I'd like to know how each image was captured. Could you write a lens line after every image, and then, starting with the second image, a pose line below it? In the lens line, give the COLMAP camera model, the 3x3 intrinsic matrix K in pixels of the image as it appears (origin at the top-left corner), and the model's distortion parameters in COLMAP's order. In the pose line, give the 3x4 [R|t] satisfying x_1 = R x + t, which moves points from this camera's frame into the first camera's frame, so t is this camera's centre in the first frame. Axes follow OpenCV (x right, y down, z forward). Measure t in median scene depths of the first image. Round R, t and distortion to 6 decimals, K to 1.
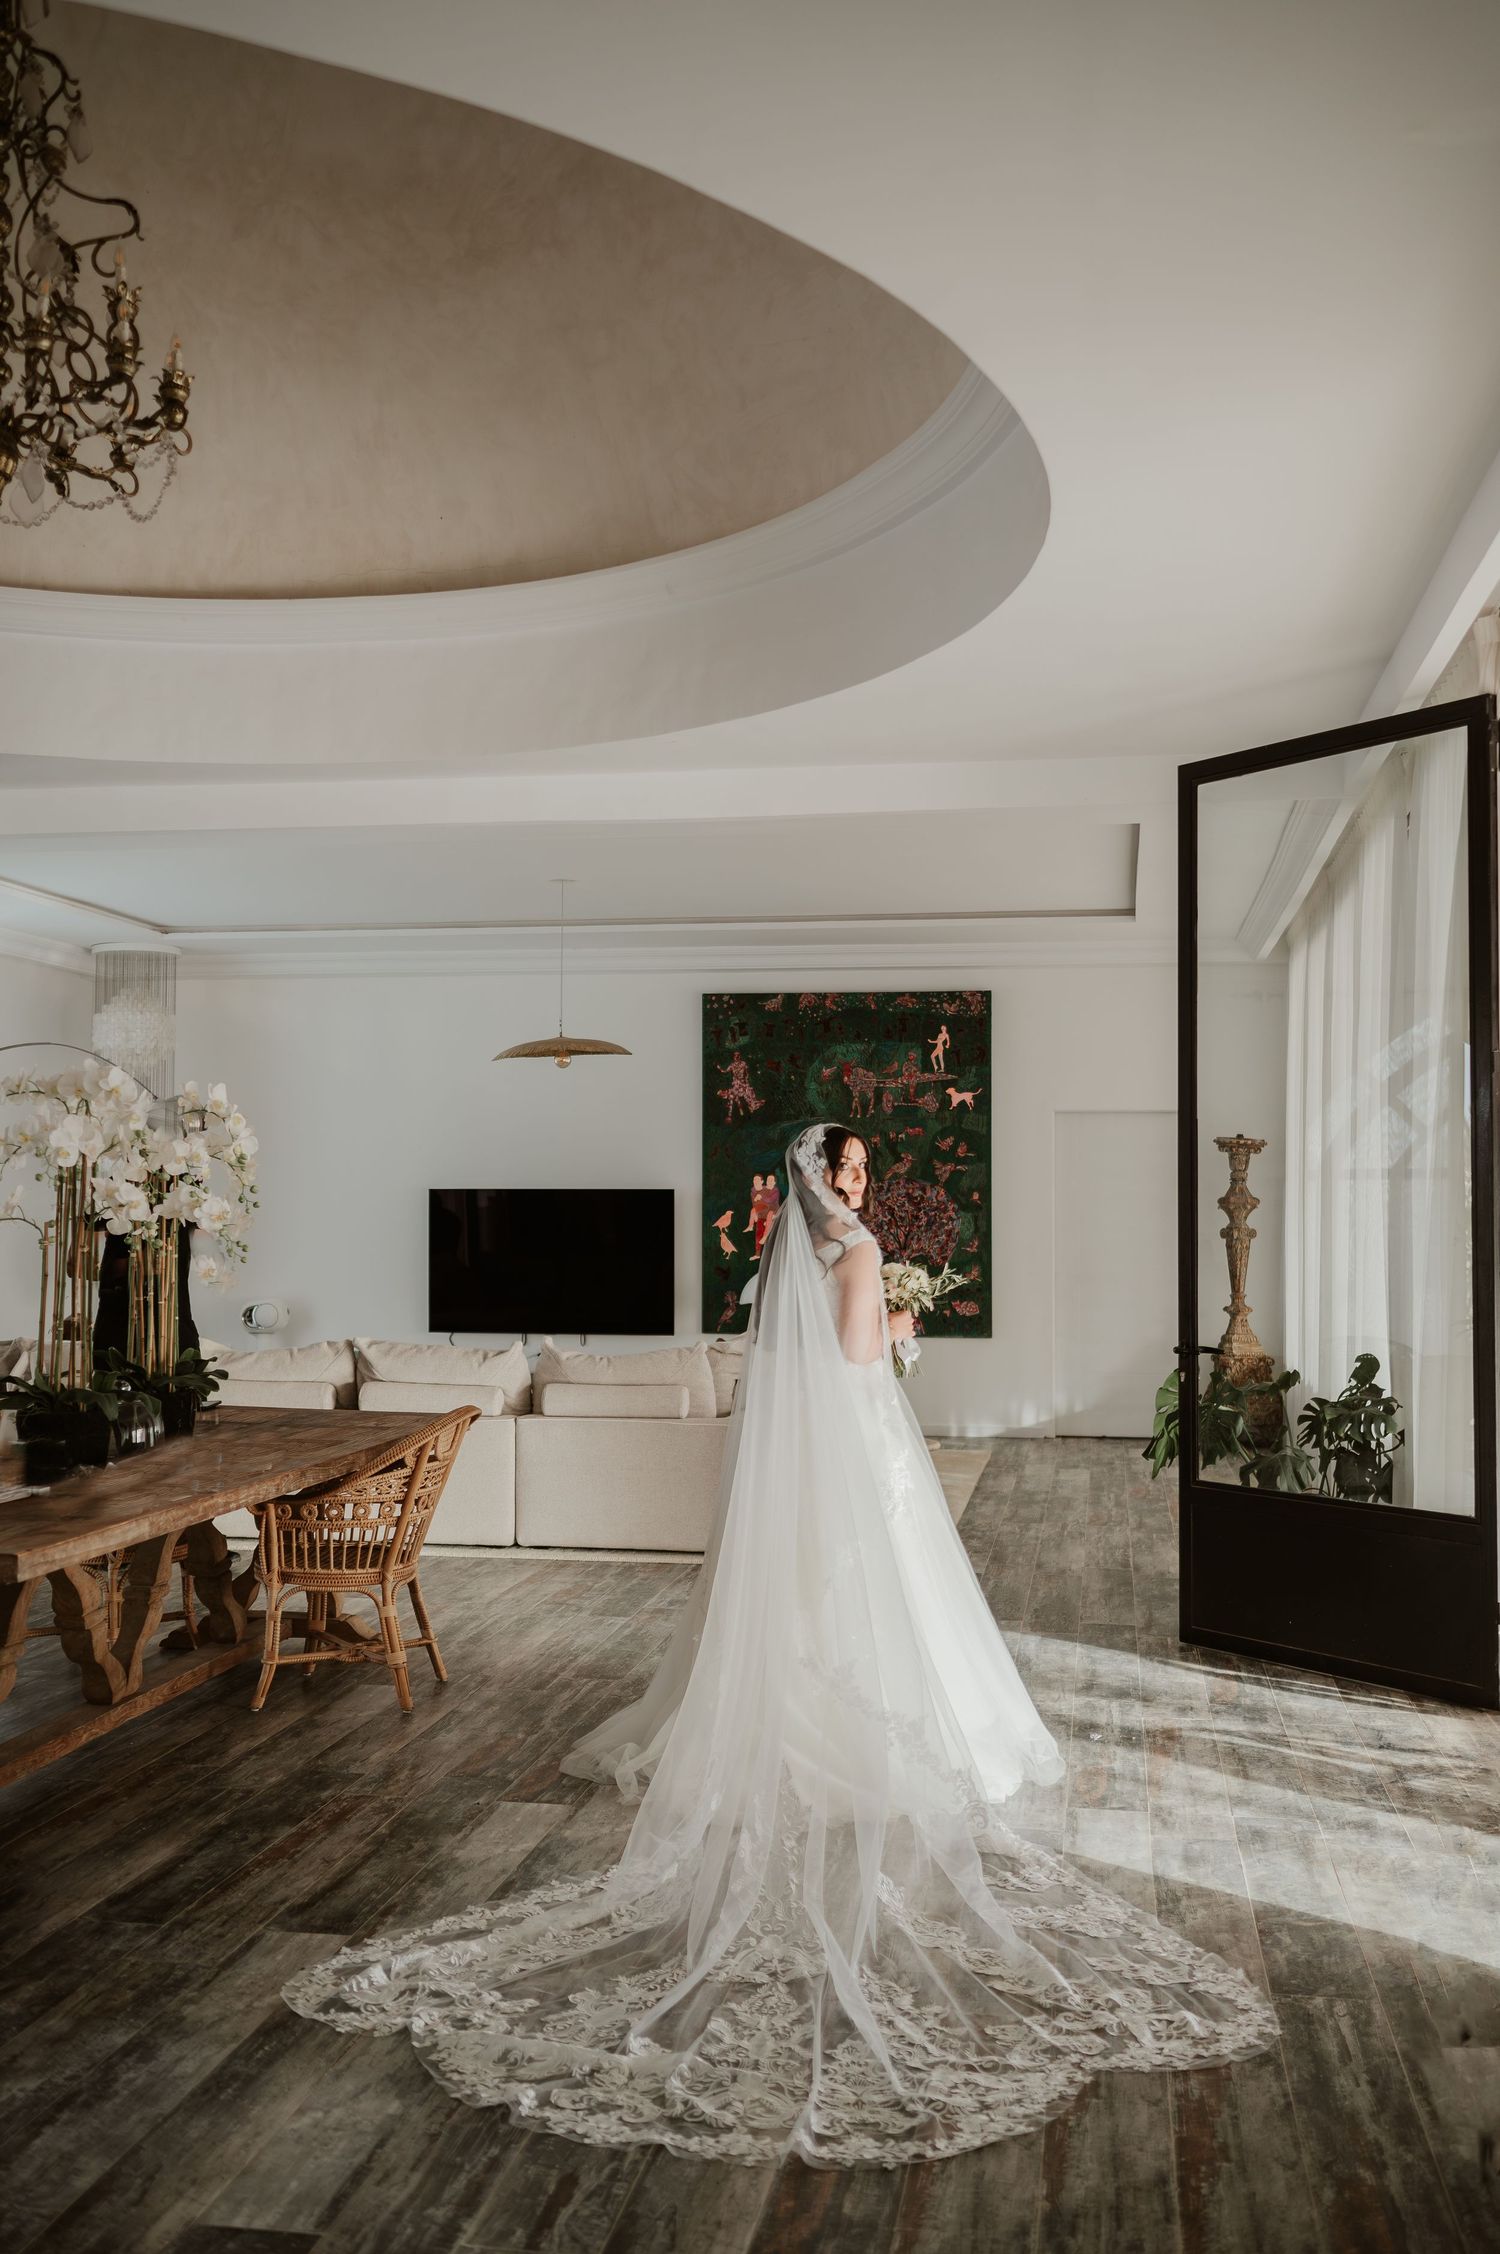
lens RADIAL K [[2228.2, 0, 750.0], [0, 2228.2, 1127.0], [0, 0, 1]] dist [-0.004816, 0.015781]
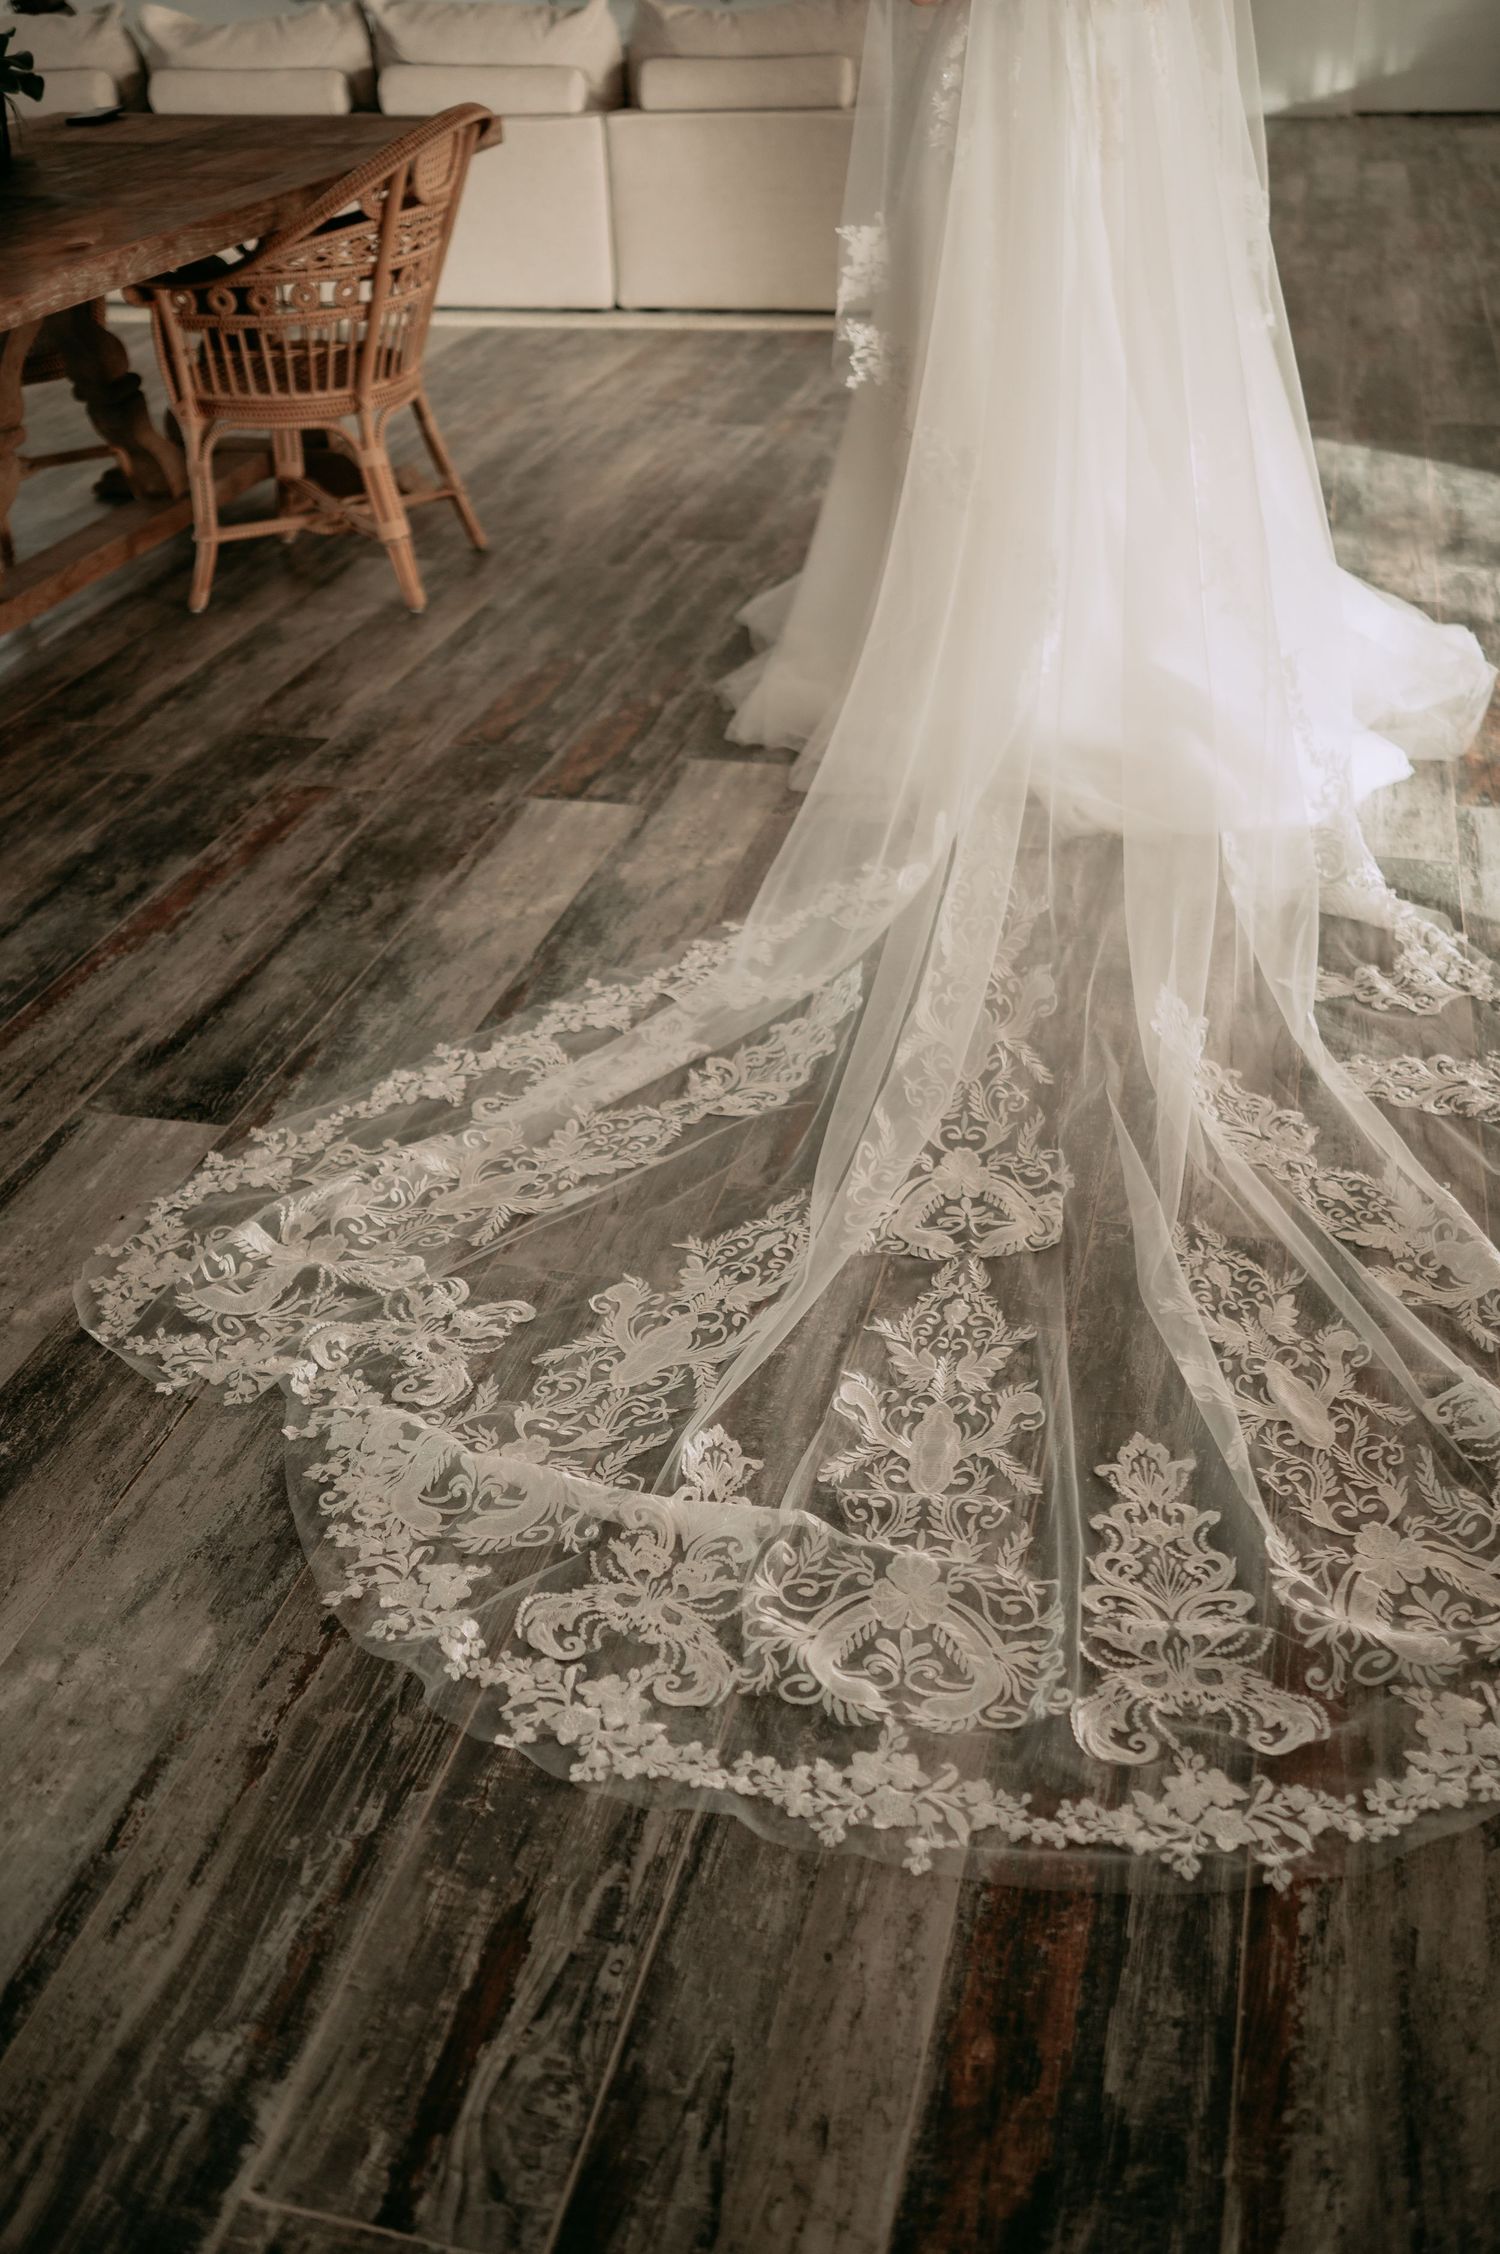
lens RADIAL K [[2235.4, 0, 818.5], [0, 2235.4, 1125.6], [0, 0, 1]] dist [-0.005865, 0.009470]
pose [[0.997986, -0.004562, -0.063271, 0.009242], [0.037547, 0.846406, 0.531213, 0.057518], [0.051129, -0.532519, 0.844872, 0.481793]]
